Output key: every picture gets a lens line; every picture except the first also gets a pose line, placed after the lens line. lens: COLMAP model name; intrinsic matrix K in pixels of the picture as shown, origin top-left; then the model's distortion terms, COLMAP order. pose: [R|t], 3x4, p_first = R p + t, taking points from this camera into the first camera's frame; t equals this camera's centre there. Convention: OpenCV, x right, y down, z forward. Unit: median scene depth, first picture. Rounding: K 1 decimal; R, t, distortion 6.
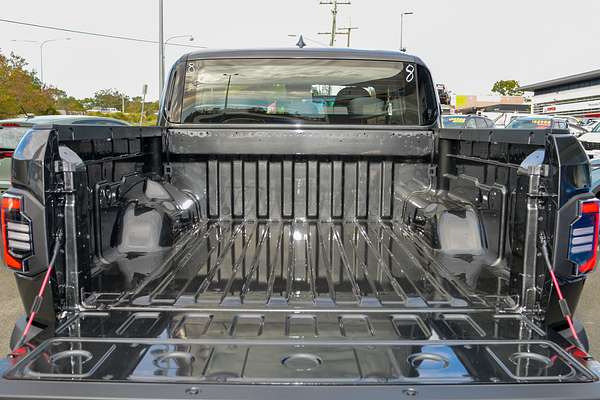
lens RADIAL K [[521.6, 0, 300.0], [0, 521.6, 200.0], [0, 0, 1]] dist [-0.161614, 0.122747]
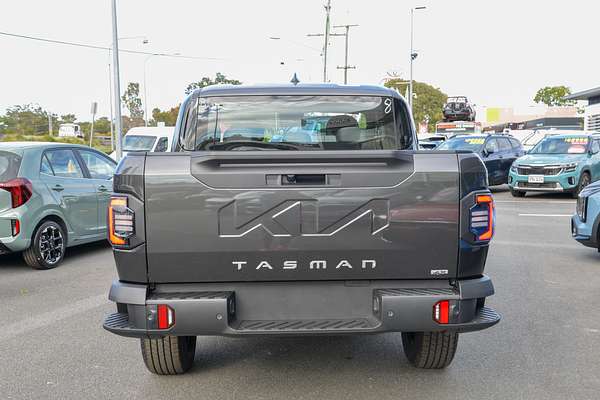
lens RADIAL K [[660.4, 0, 300.0], [0, 660.4, 200.0], [0, 0, 1]] dist [0.022552, 0.031489]
pose [[0.999678, -0.017301, 0.018589, -0.020684], [0.018541, 0.997462, -0.068751, 0.069309], [-0.017353, 0.069074, 0.997461, -0.491606]]
